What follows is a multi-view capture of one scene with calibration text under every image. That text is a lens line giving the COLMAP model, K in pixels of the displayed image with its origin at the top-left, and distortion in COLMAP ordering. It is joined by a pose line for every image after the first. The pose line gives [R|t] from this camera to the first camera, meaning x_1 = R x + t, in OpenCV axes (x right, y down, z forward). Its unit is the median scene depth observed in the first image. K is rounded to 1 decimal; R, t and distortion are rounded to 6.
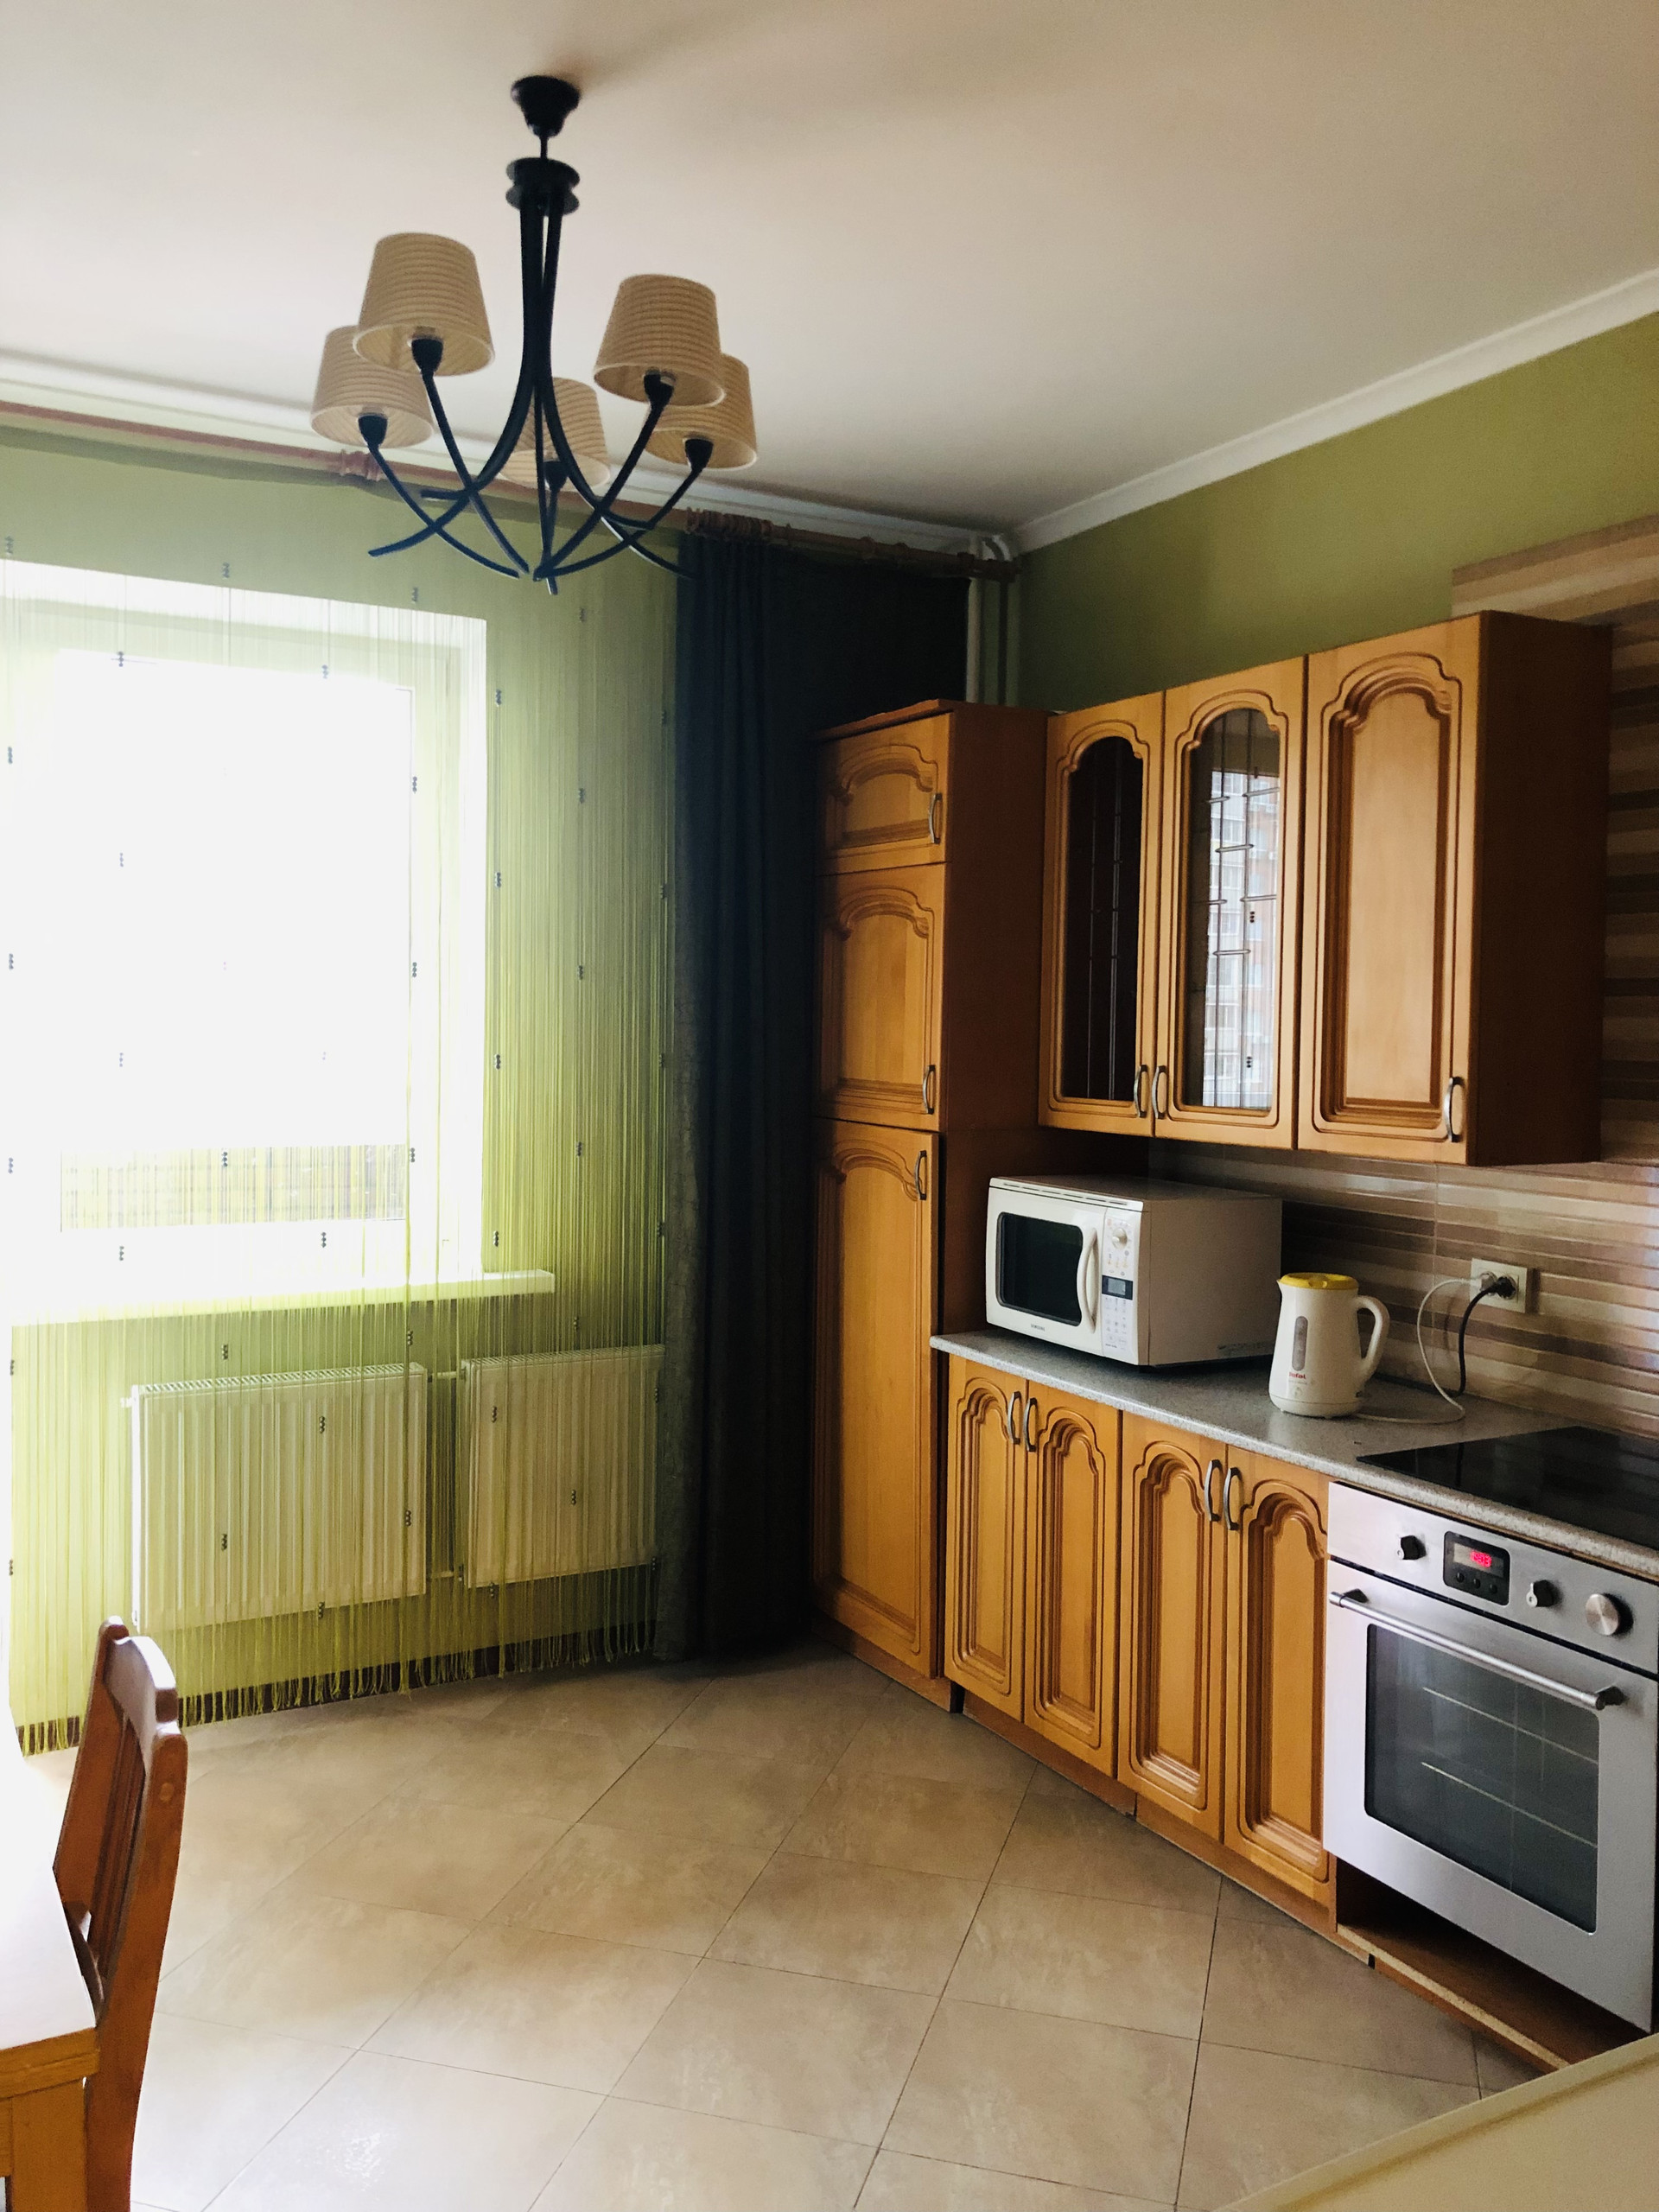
lens RADIAL K [[1824.1, 0, 826.0], [0, 1824.1, 1028.7], [0, 0, 1]] dist [0.003554, -0.005415]
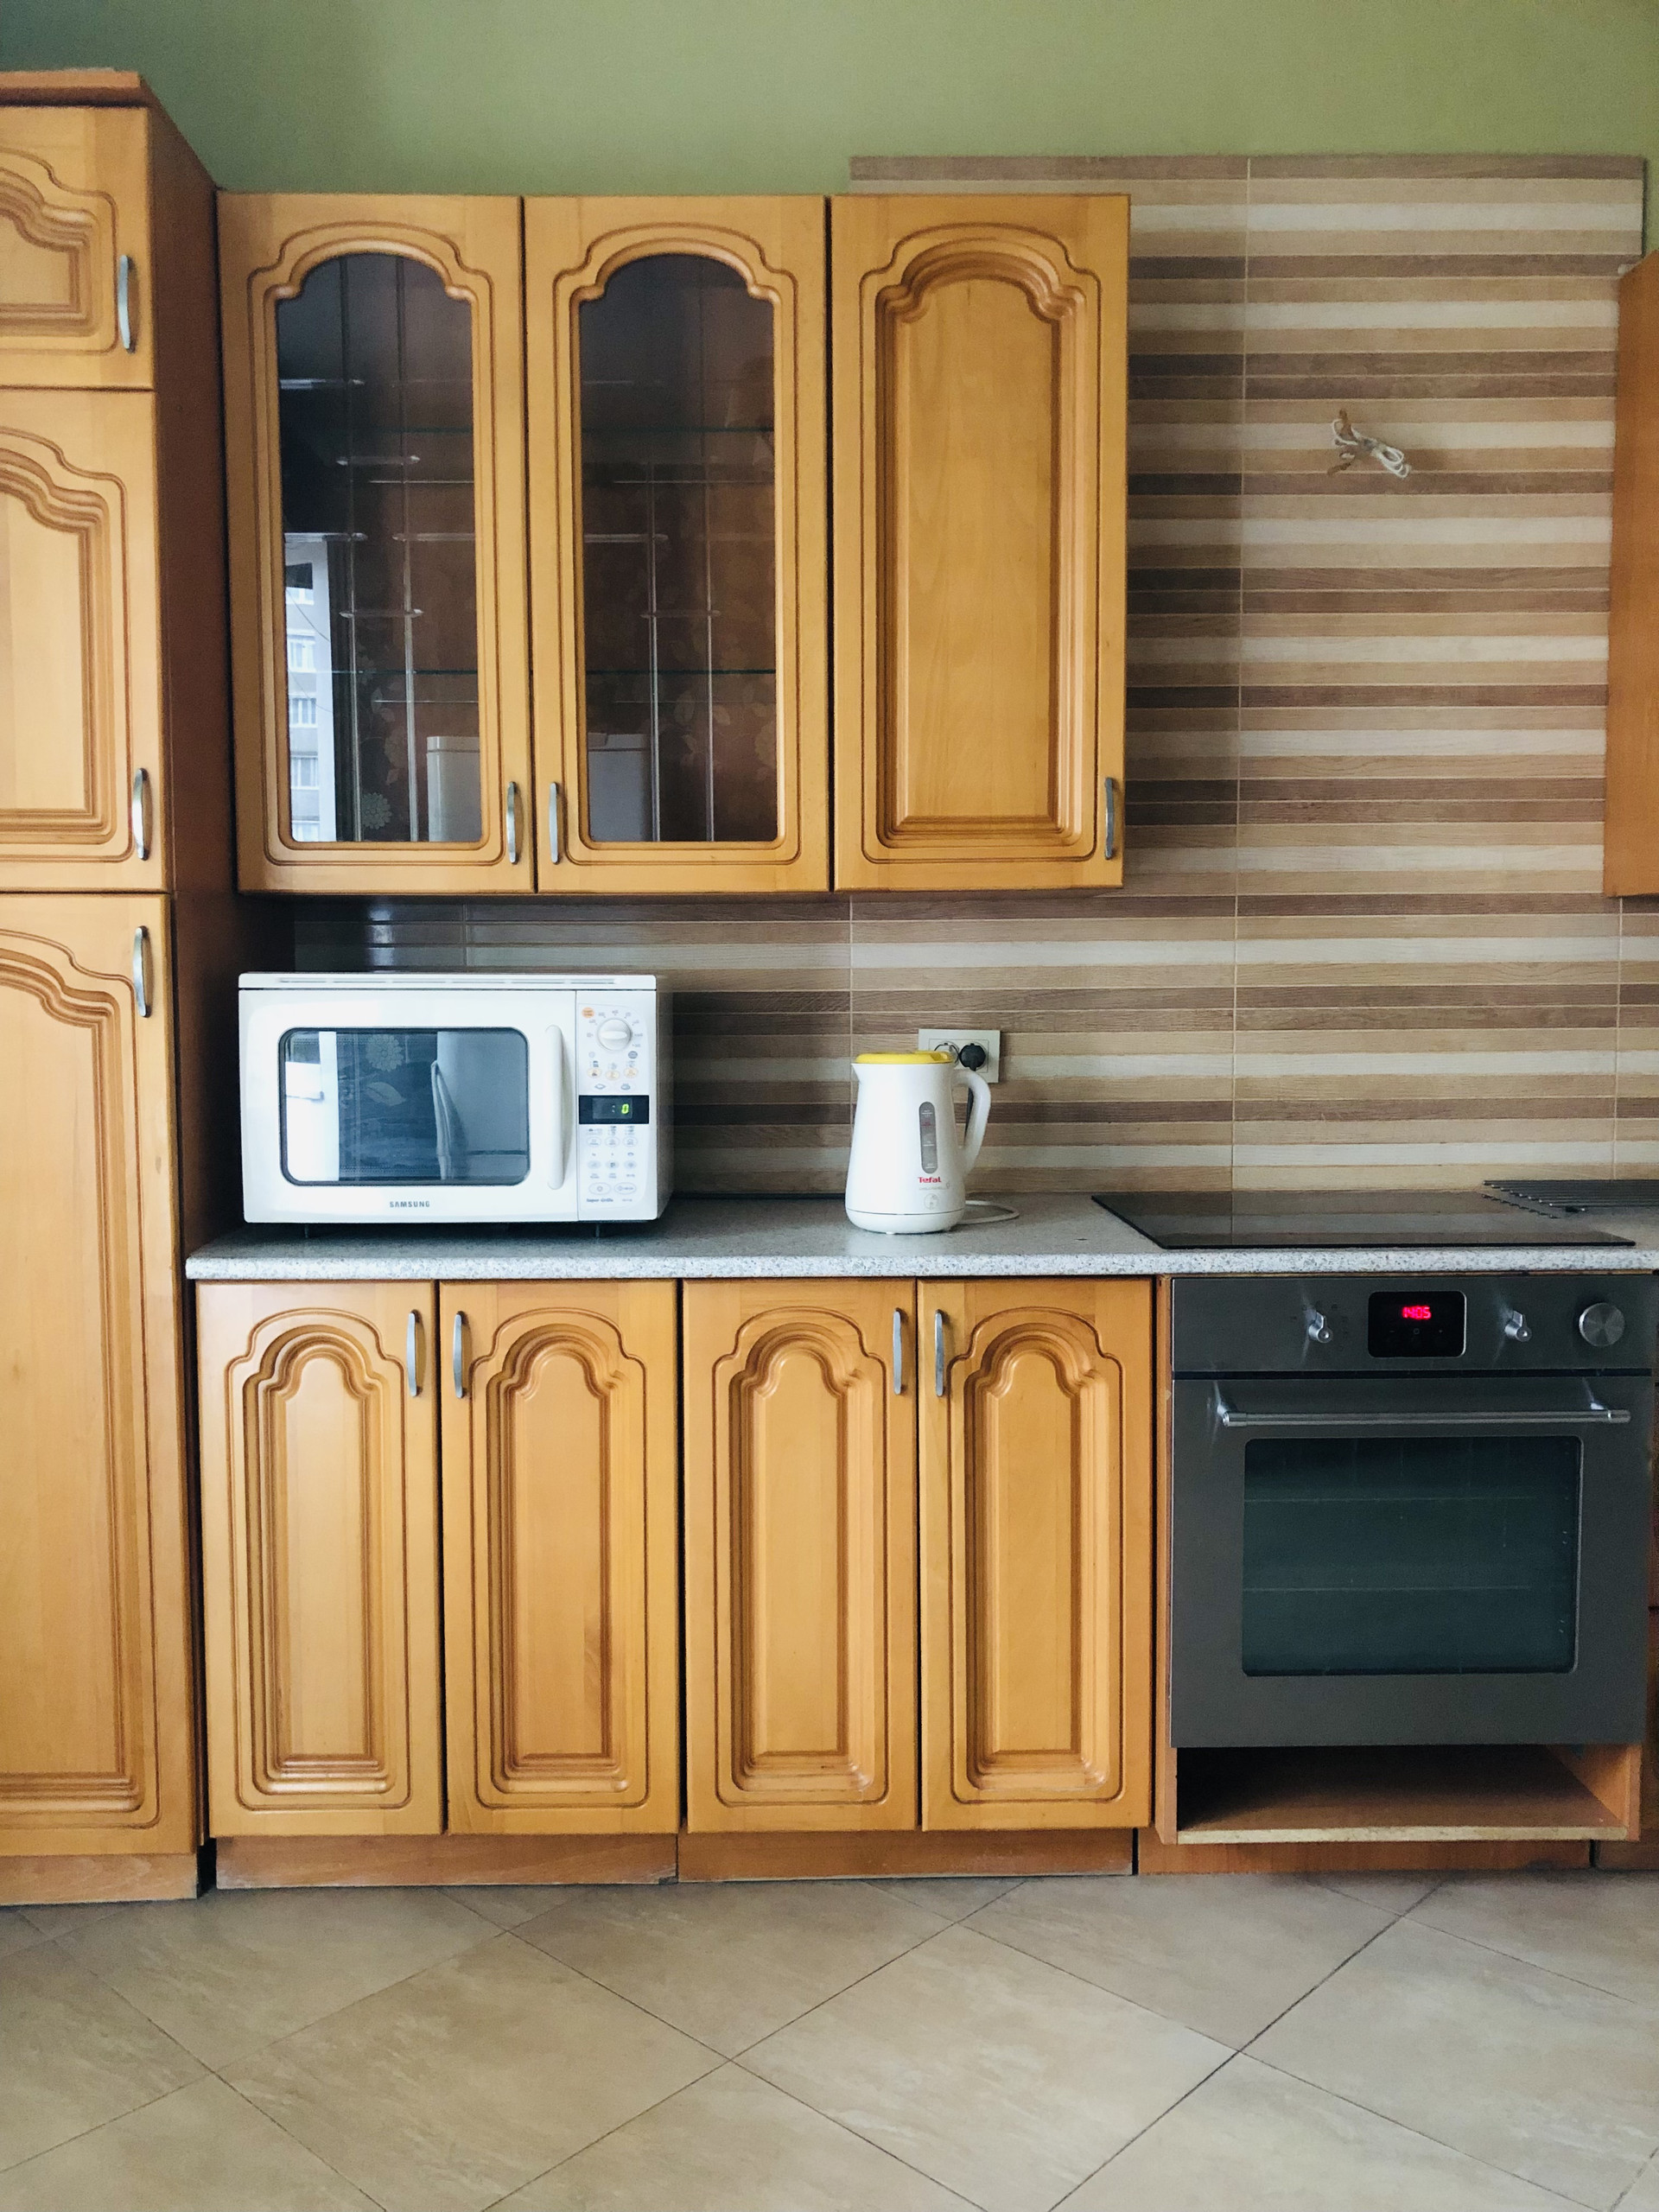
lens RADIAL K [[1790.2, 0, 829.5], [0, 1790.2, 1106.0], [0, 0, 1]] dist [-0.002444, -0.001726]
pose [[0.461745, -0.081182, 0.883290, -0.365218], [0.017331, 0.996439, 0.082521, 0.089015], [-0.886843, -0.022795, 0.461507, 0.635007]]
